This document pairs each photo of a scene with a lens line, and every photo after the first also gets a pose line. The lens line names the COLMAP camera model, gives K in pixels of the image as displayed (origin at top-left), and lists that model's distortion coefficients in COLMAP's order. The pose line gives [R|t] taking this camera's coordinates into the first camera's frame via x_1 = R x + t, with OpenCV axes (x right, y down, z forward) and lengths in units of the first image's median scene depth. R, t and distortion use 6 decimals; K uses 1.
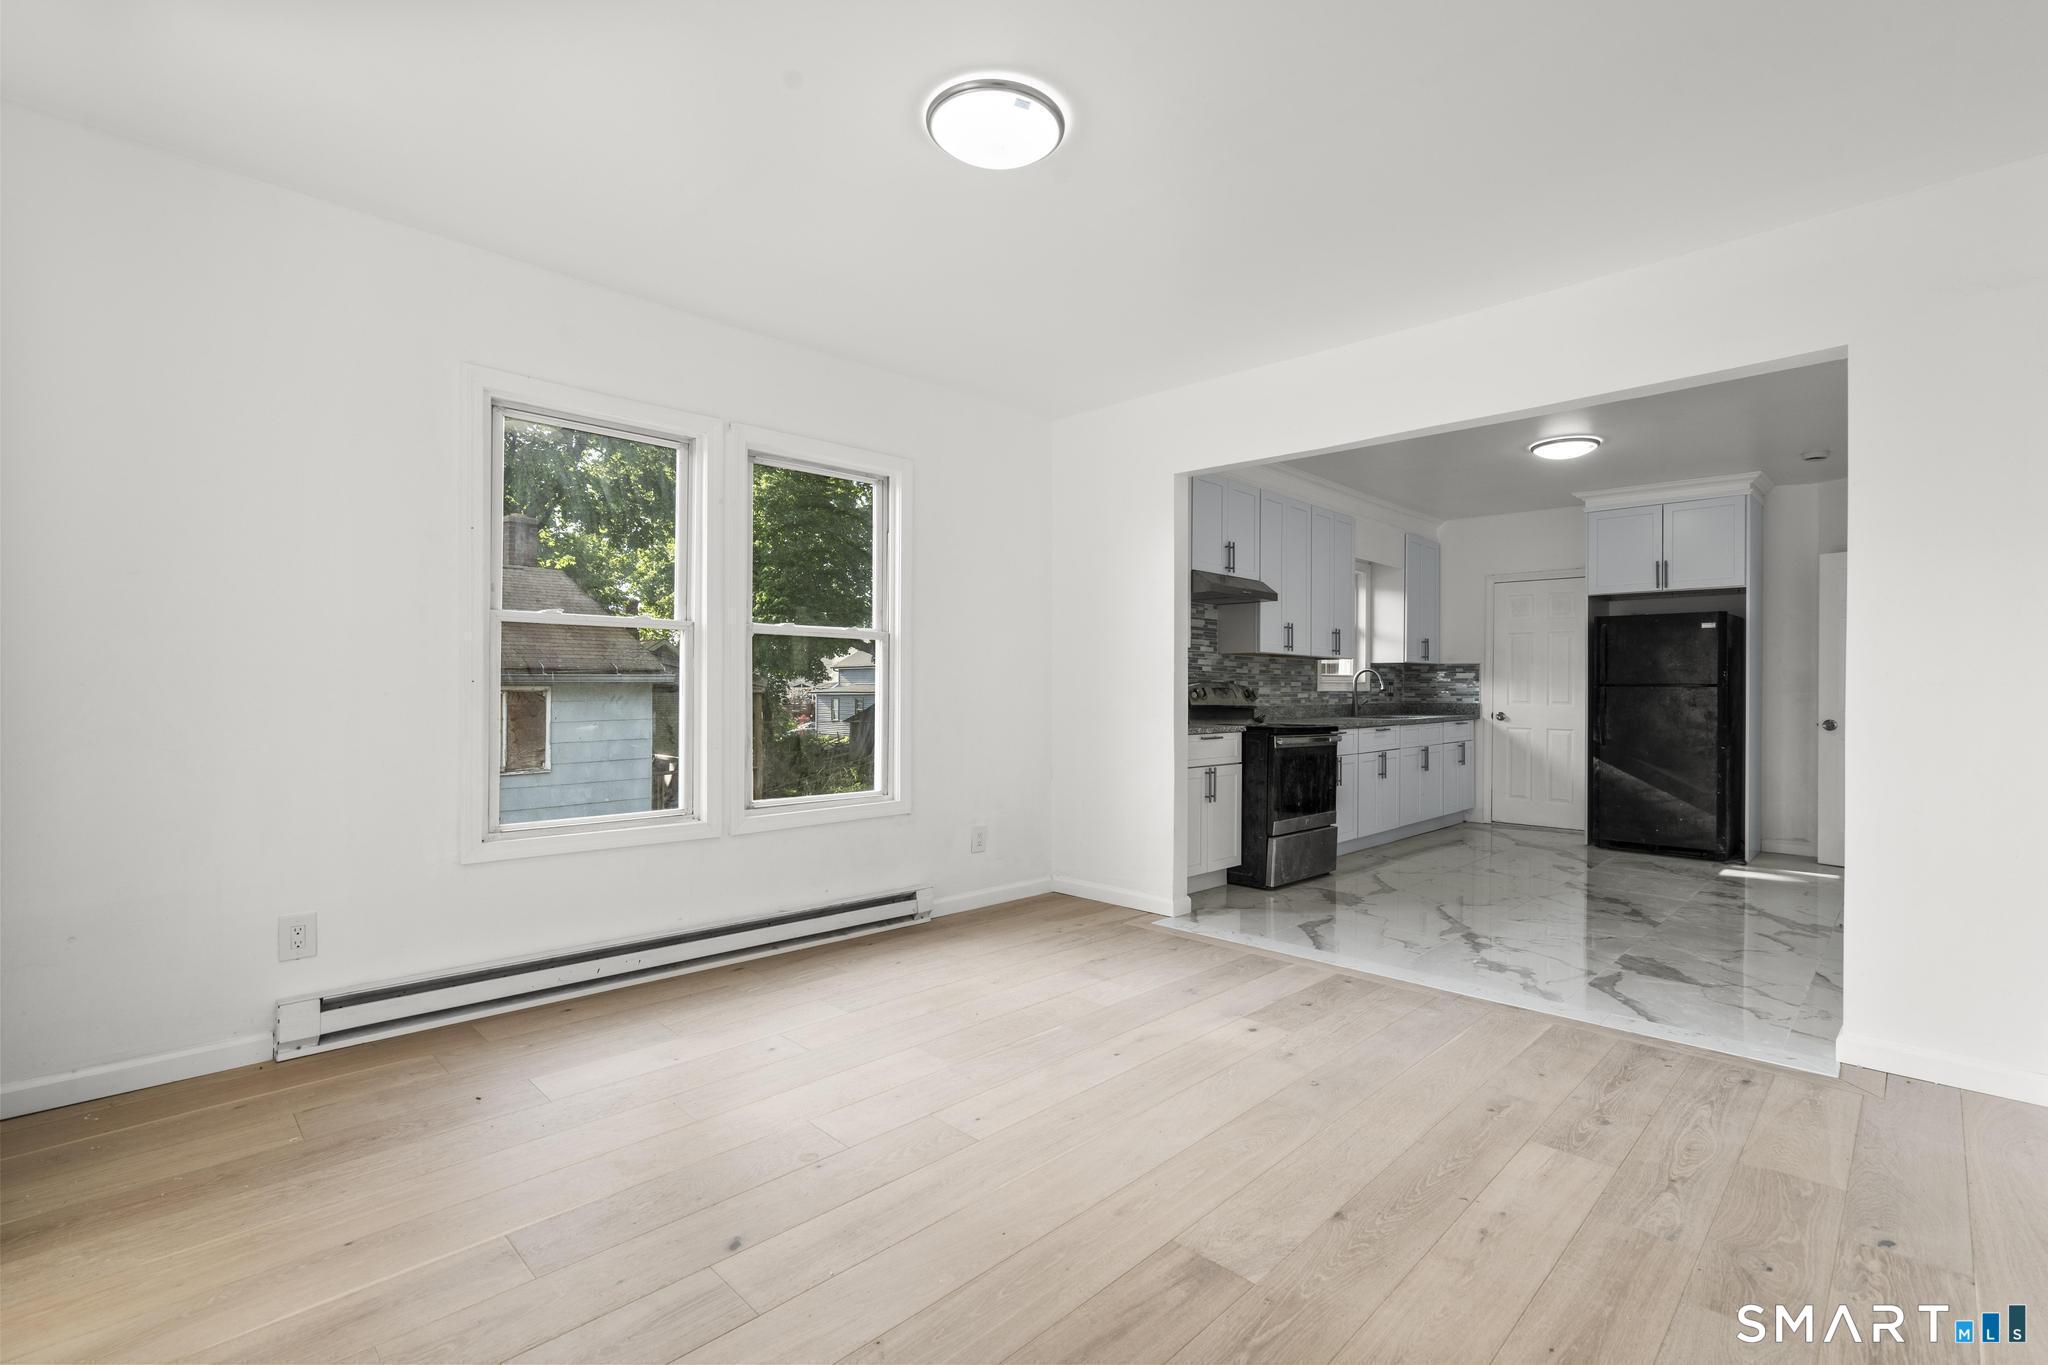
lens RADIAL K [[915.7, 0, 1019.6], [0, 915.7, 691.6], [0, 0, 1]] dist [-0.007251, 0.001967]
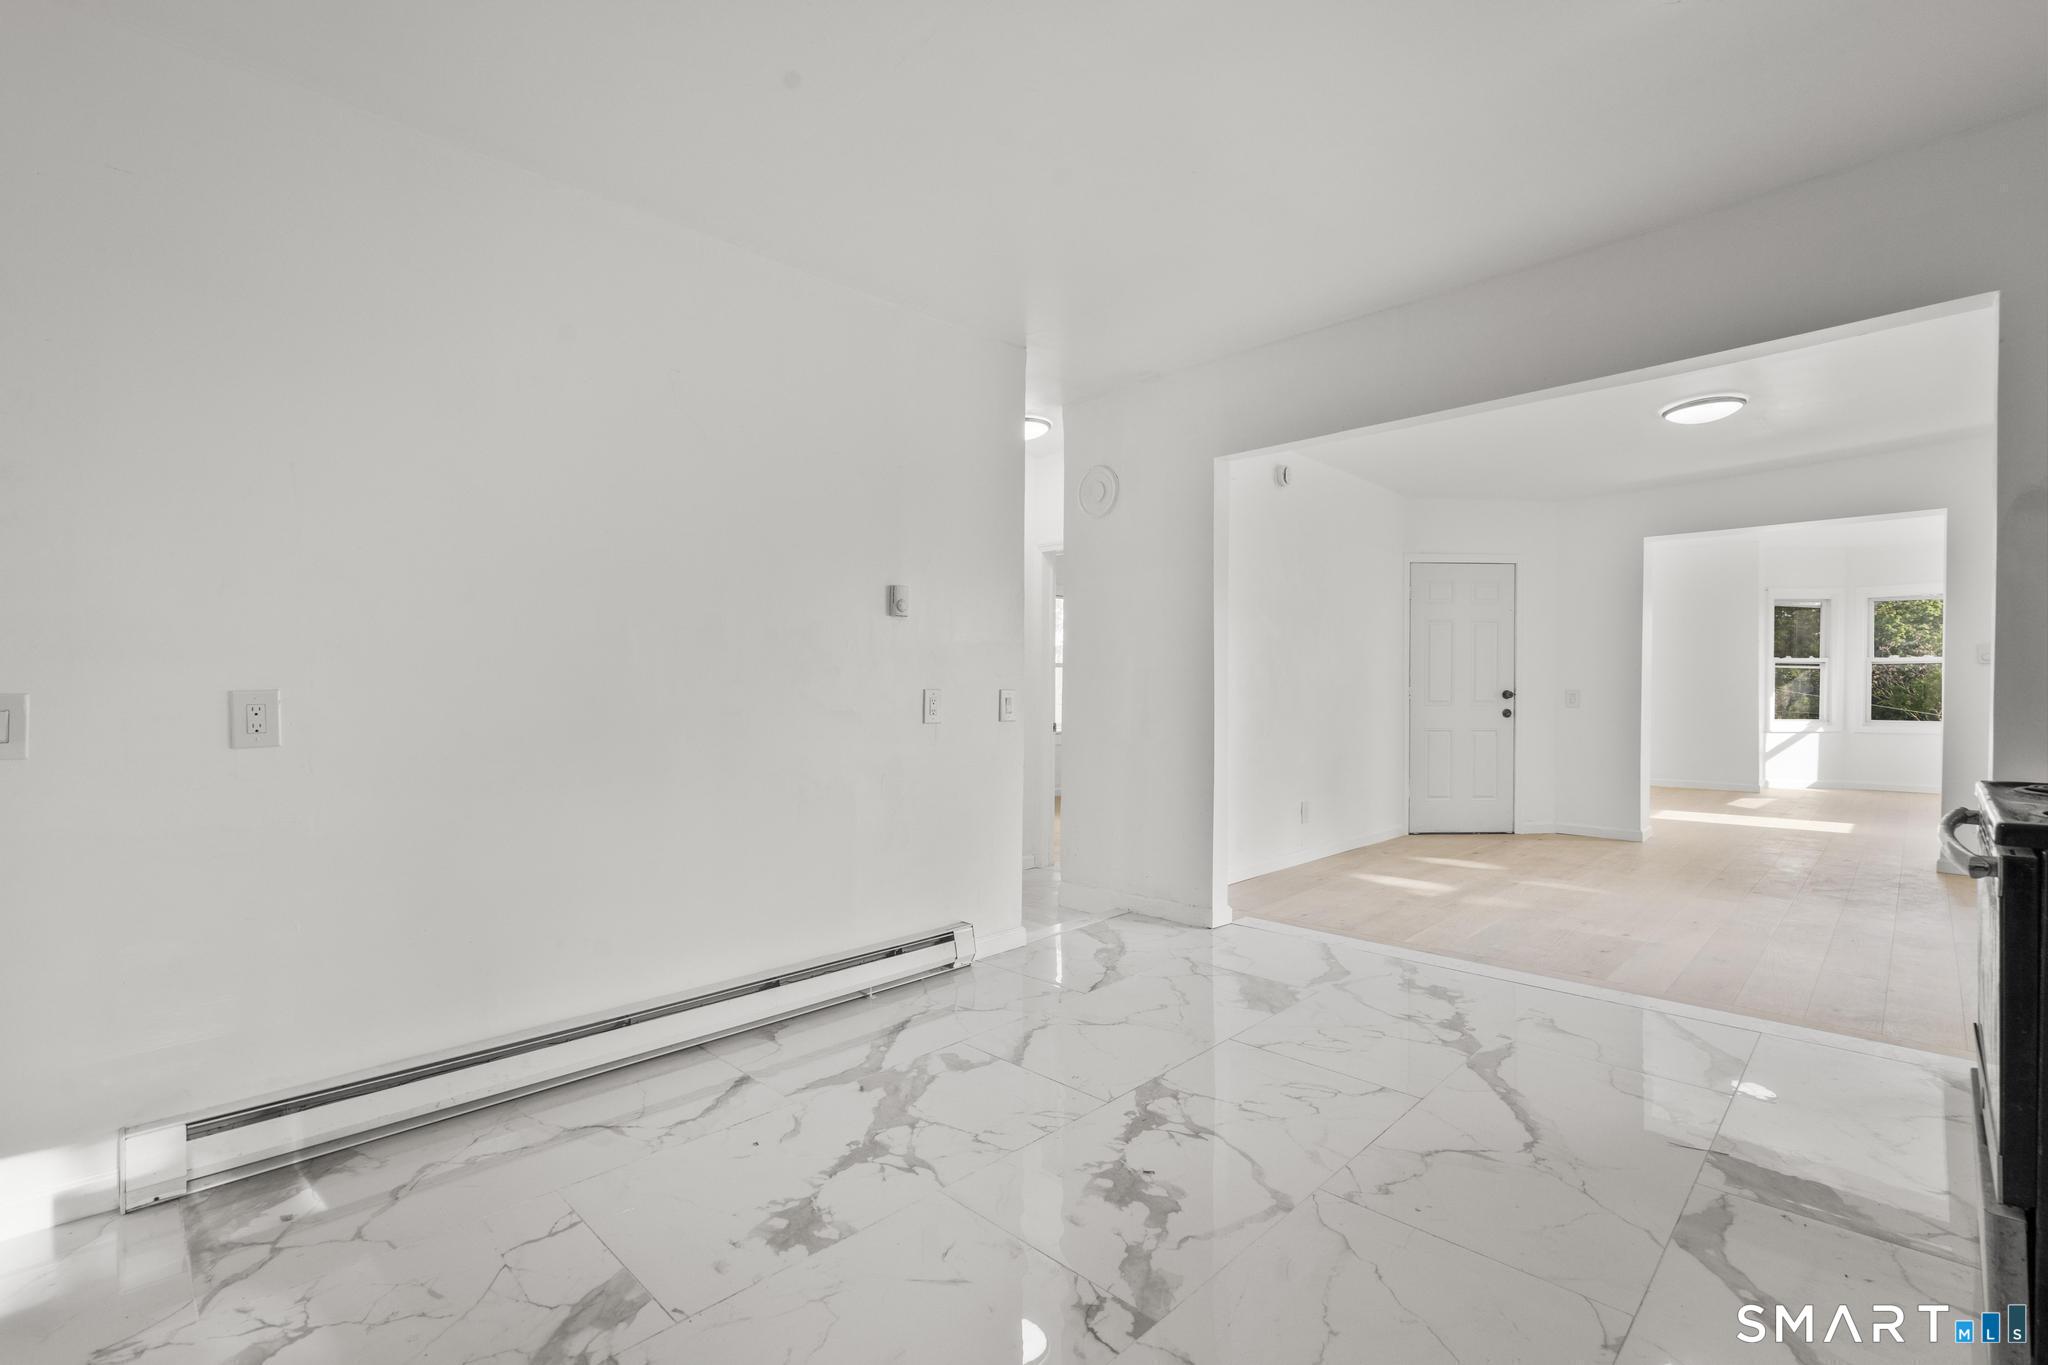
lens RADIAL K [[915.7, 0, 1018.0], [0, 915.7, 682.2], [0, 0, 1]] dist [-0.007251, 0.001967]
pose [[-0.999977, -0.005220, -0.004327, 0.575047], [-0.005209, 0.999983, -0.002661, 0.000556], [0.004340, -0.002638, -0.999987, 1.159551]]
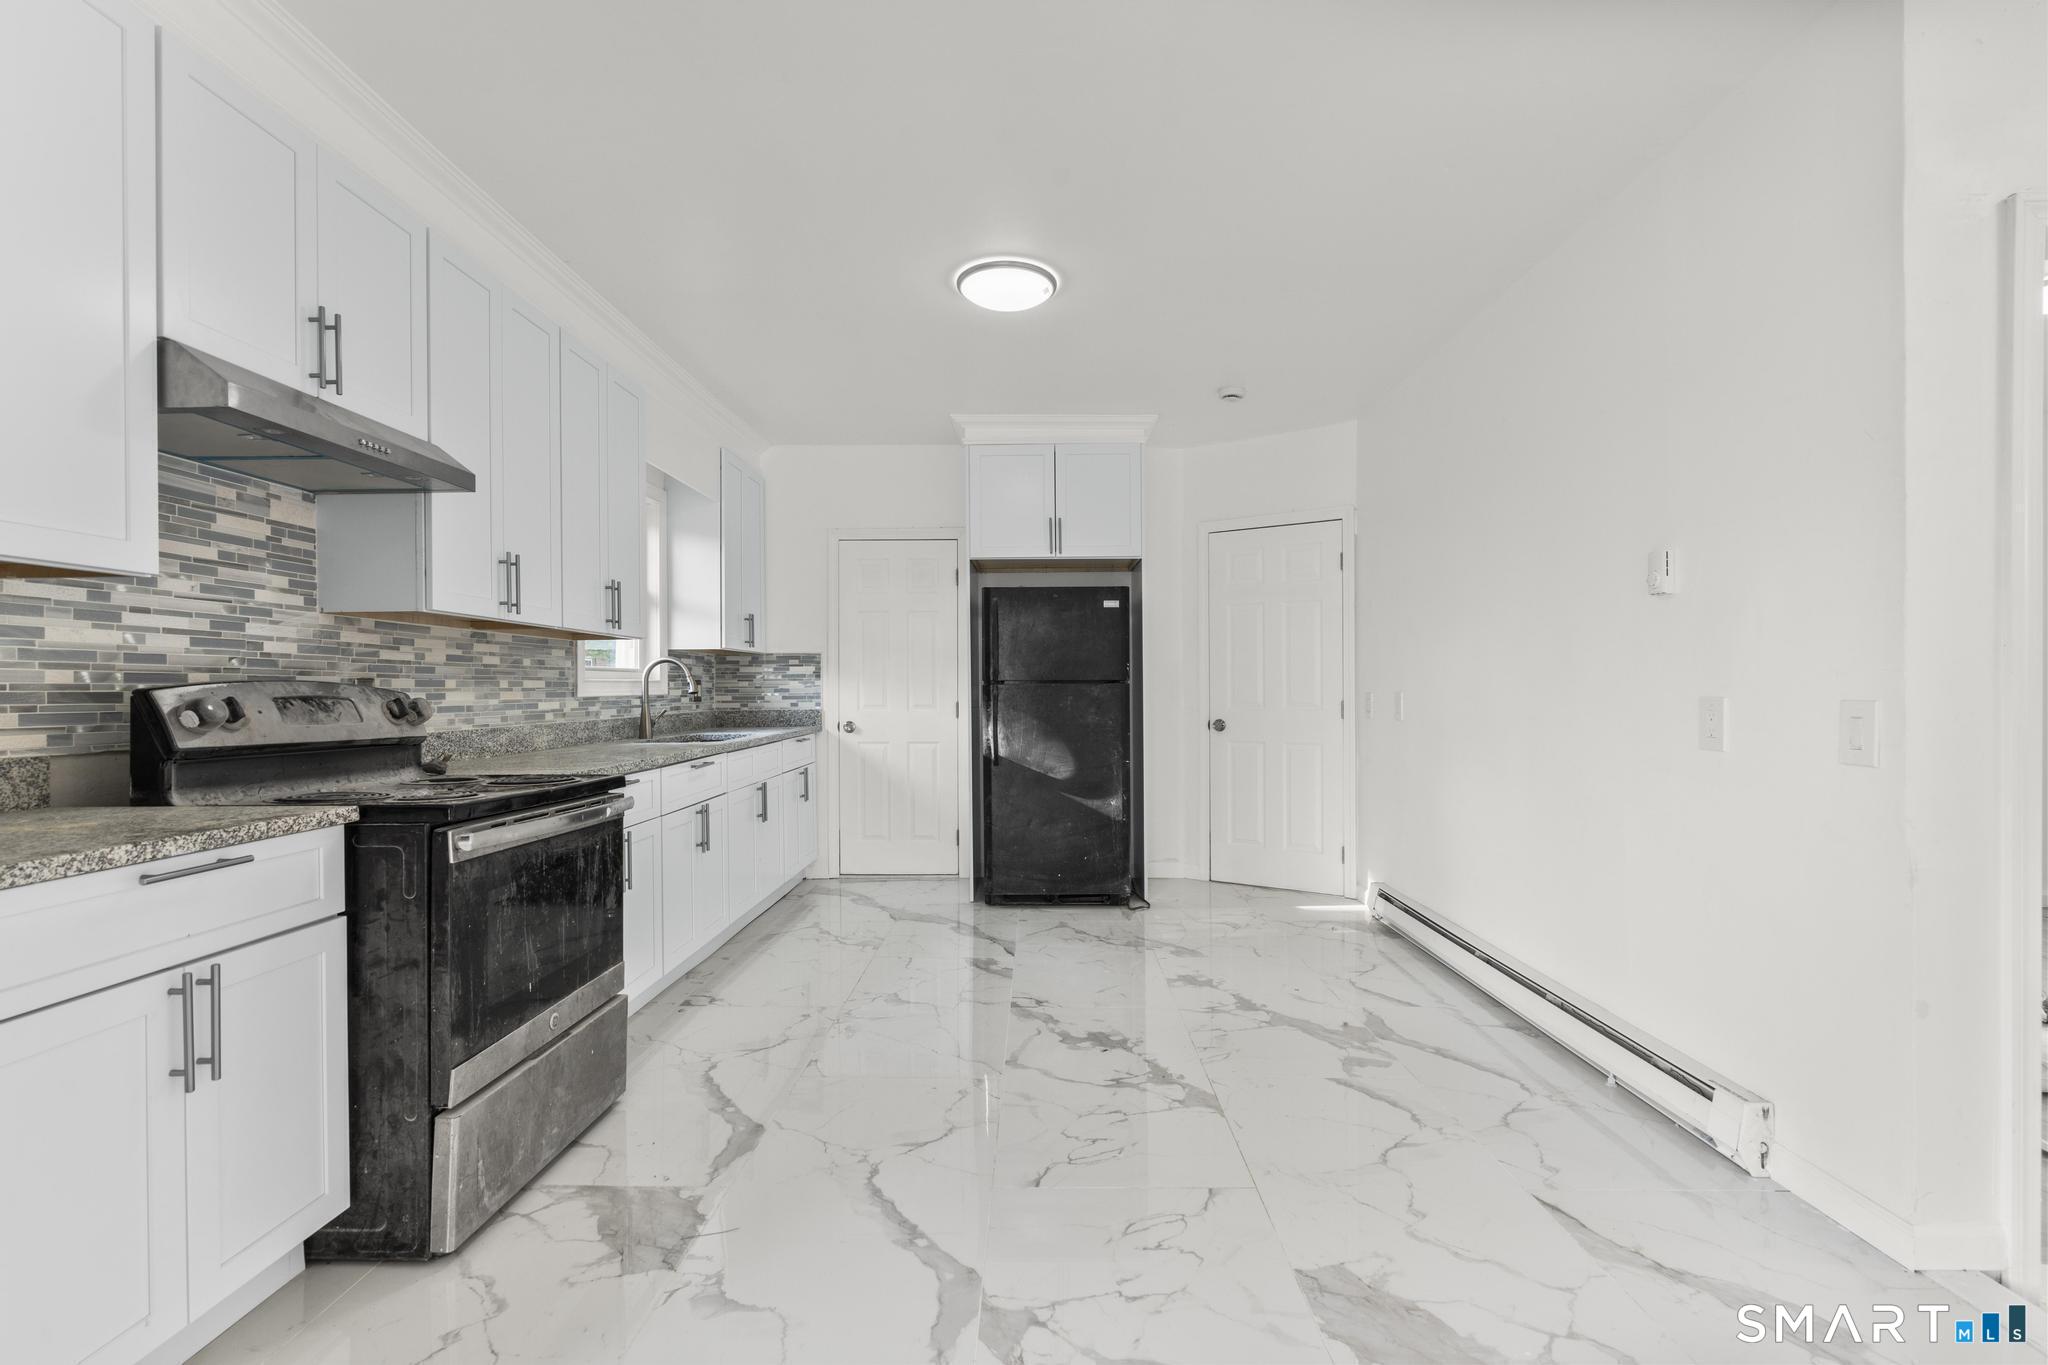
lens RADIAL K [[915.7, 0, 1024.1], [0, 915.7, 693.9], [0, 0, 1]] dist [-0.007251, 0.001967]
pose [[0.721500, -0.015083, 0.692250, 0.163149], [0.013099, 0.999881, 0.008133, -0.003783], [-0.692291, 0.003200, 0.721612, 0.491611]]
